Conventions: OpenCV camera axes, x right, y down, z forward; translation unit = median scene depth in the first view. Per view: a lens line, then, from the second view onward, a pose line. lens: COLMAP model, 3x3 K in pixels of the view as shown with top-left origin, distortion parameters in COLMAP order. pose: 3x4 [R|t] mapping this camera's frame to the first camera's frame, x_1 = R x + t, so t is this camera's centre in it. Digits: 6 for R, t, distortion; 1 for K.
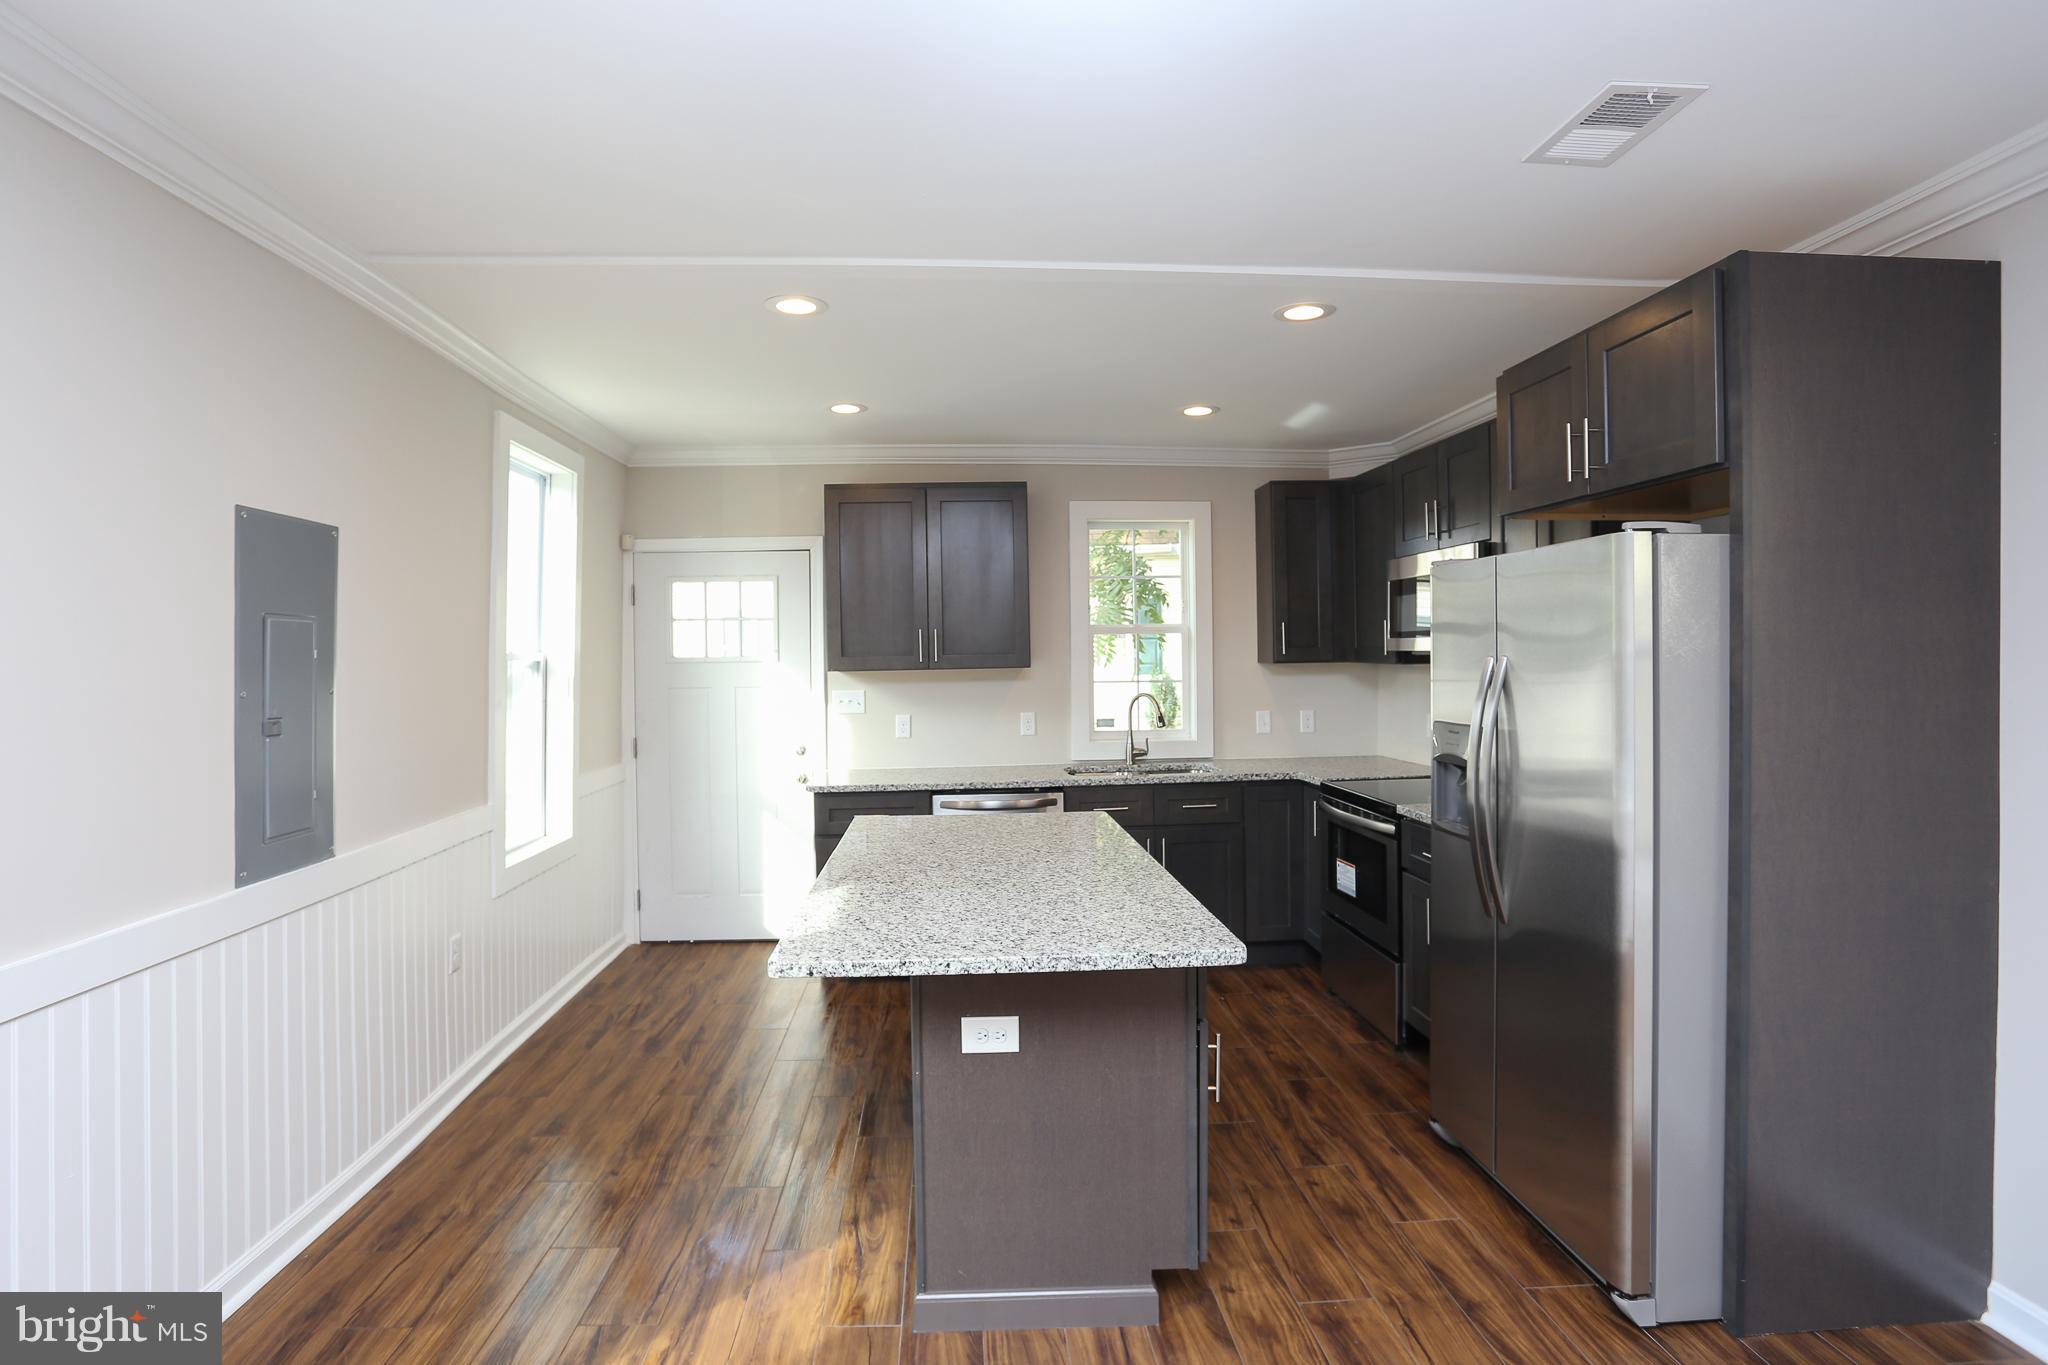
lens RADIAL K [[997.6, 0, 1010.7], [0, 997.6, 653.4], [0, 0, 1]] dist [-0.065811, 0.026699]
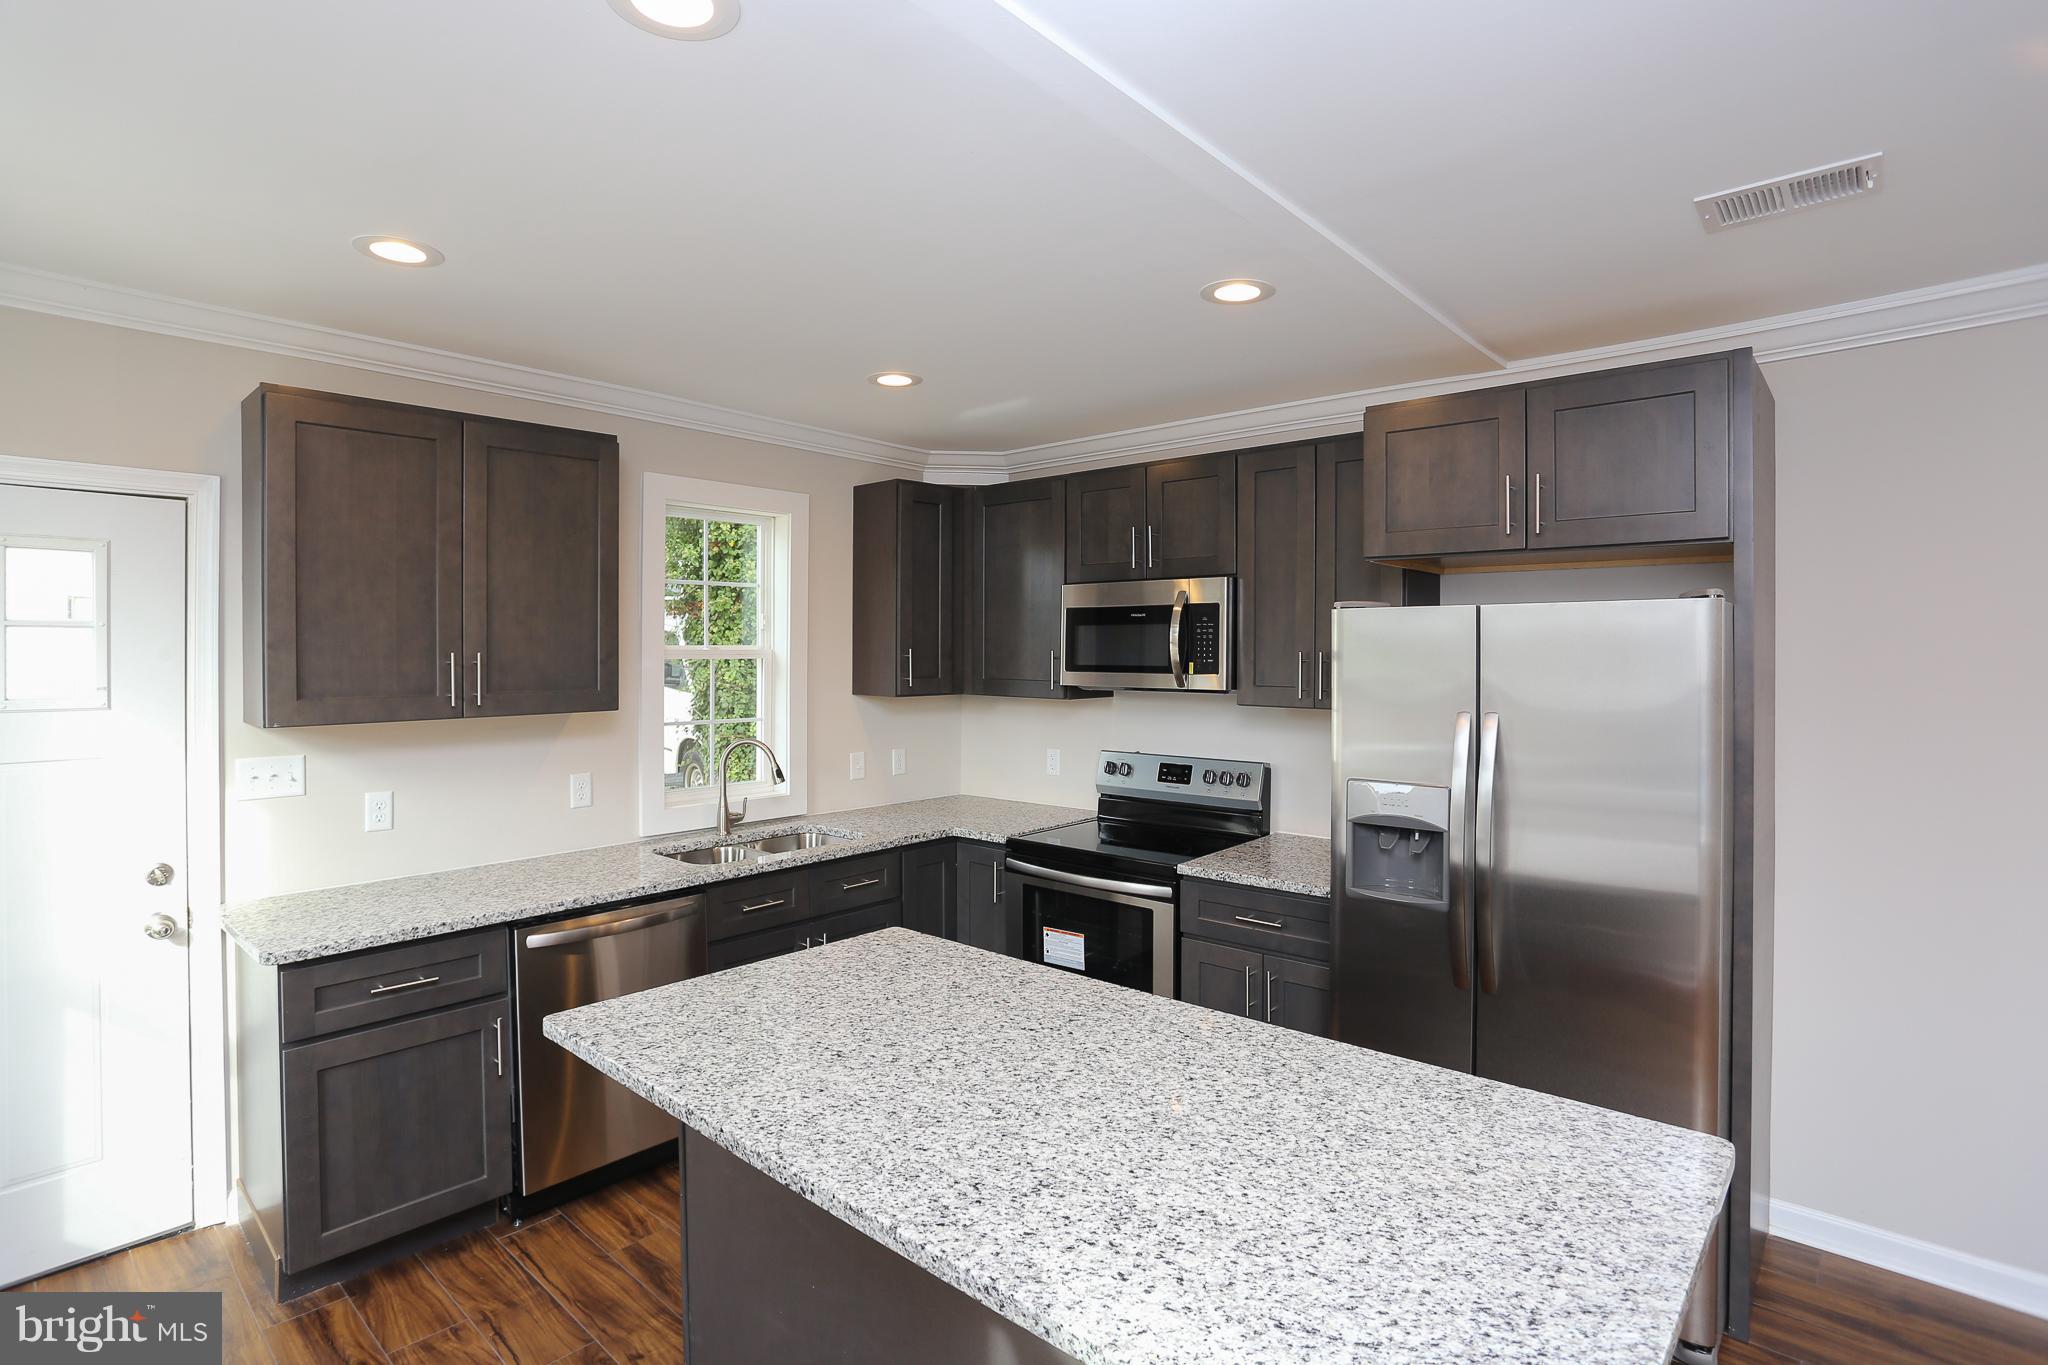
lens RADIAL K [[997.6, 0, 1010.7], [0, 997.6, 653.4], [0, 0, 1]] dist [-0.065811, 0.026699]
pose [[0.716693, 0.012142, 0.697283, -0.310322], [-0.010422, 0.999923, -0.006699, -0.027061], [-0.697311, -0.002466, 0.716765, 0.407457]]
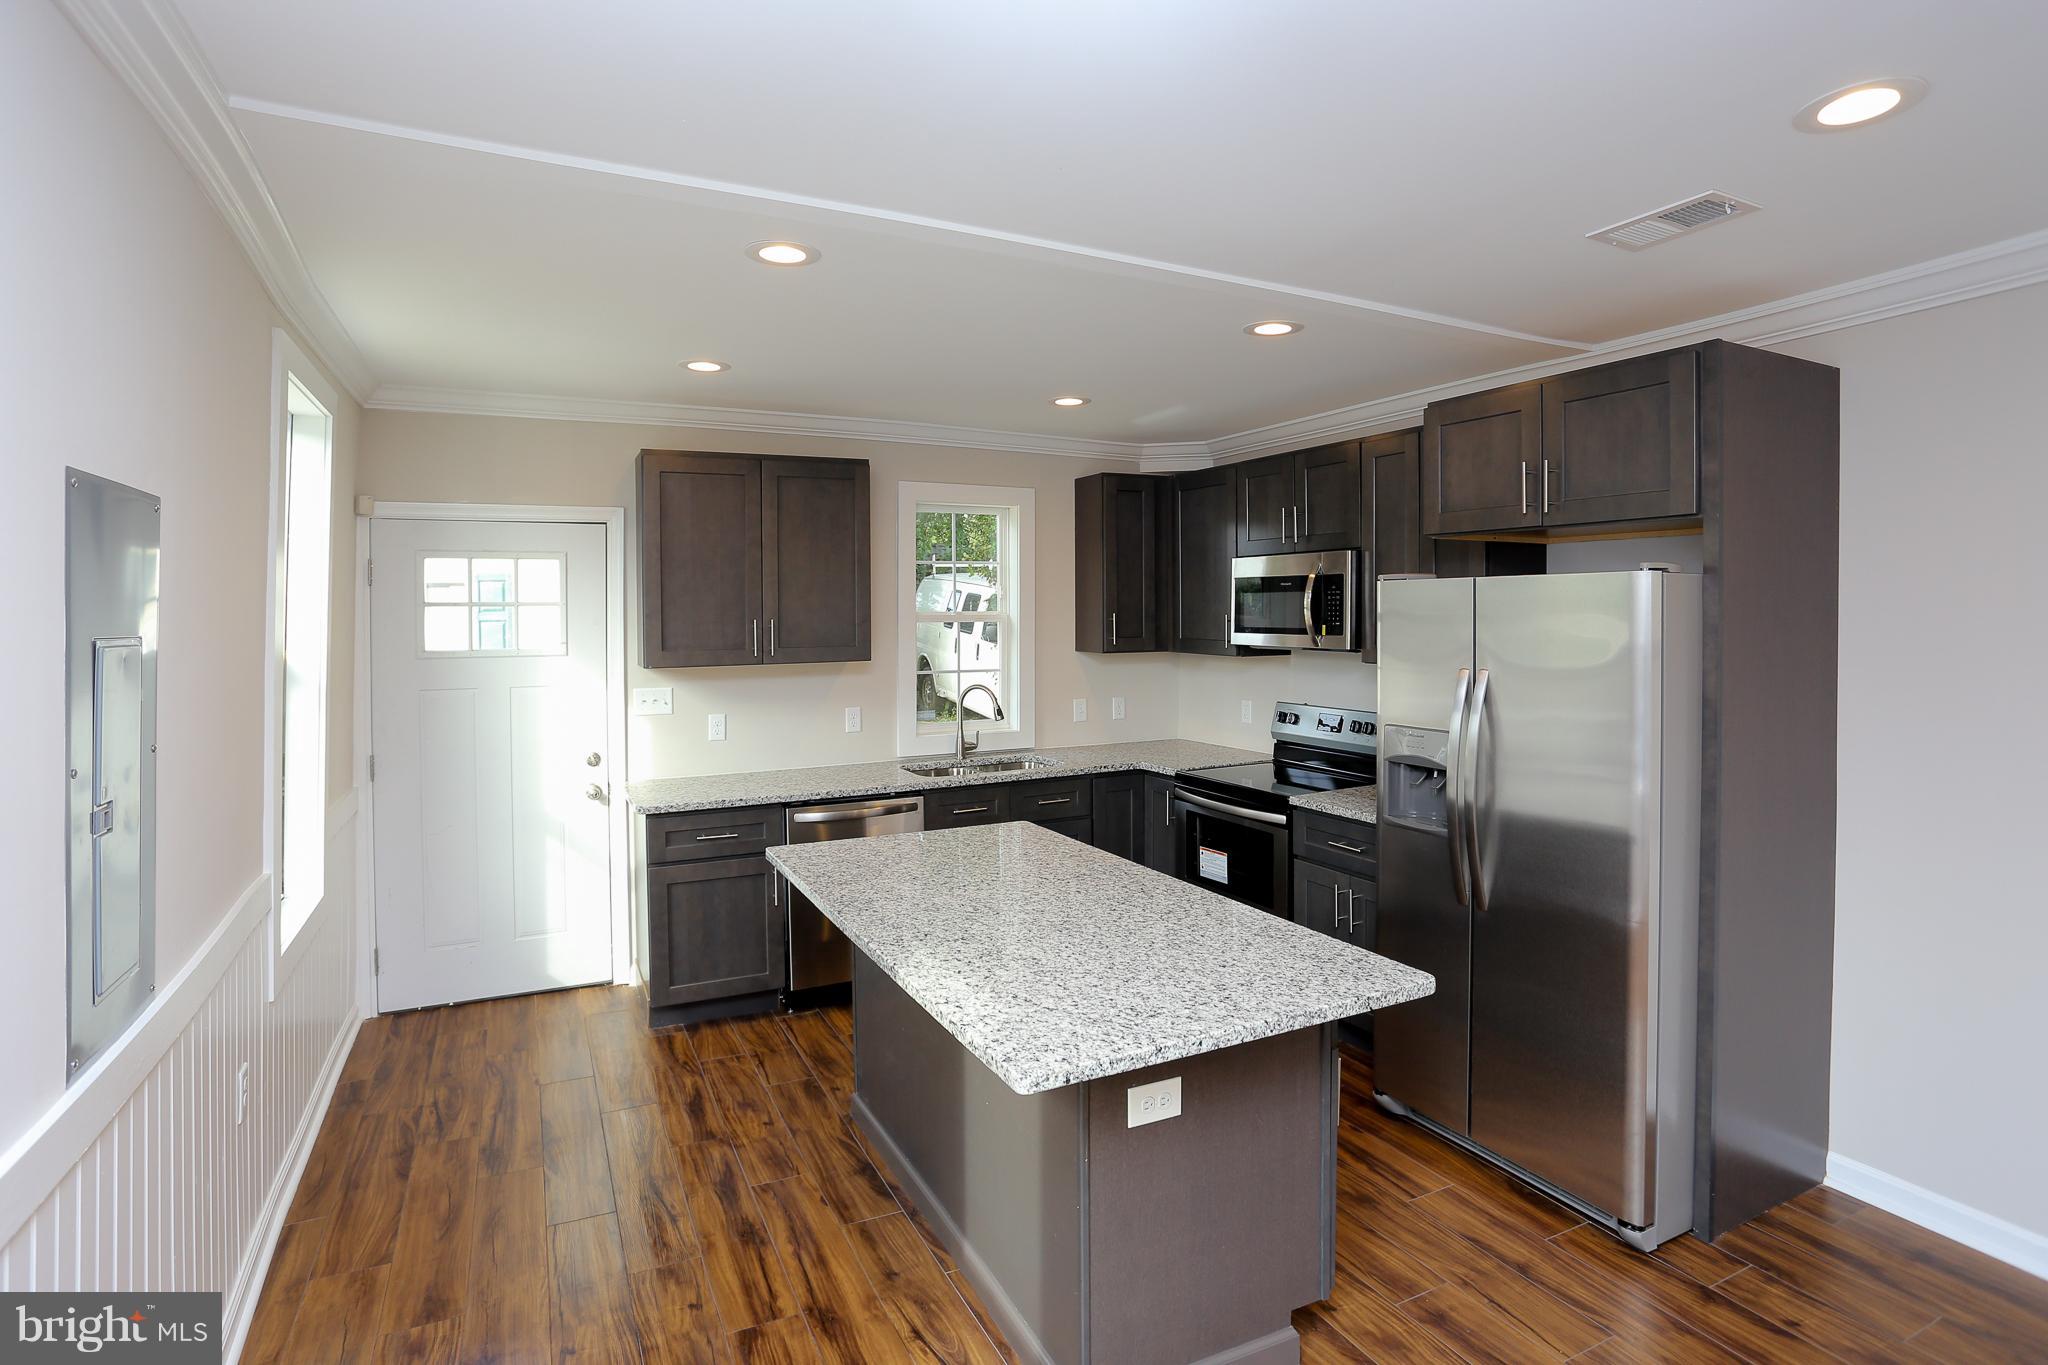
lens RADIAL K [[1011.8, 0, 1011.9], [0, 1011.8, 615.1], [0, 0, 1]] dist [-0.066975, 0.030589]
pose [[0.923211, 0.006139, 0.384243, -0.266342], [-0.006405, 0.999979, -0.000589, -0.034250], [-0.384239, -0.001917, 0.923232, 0.105463]]
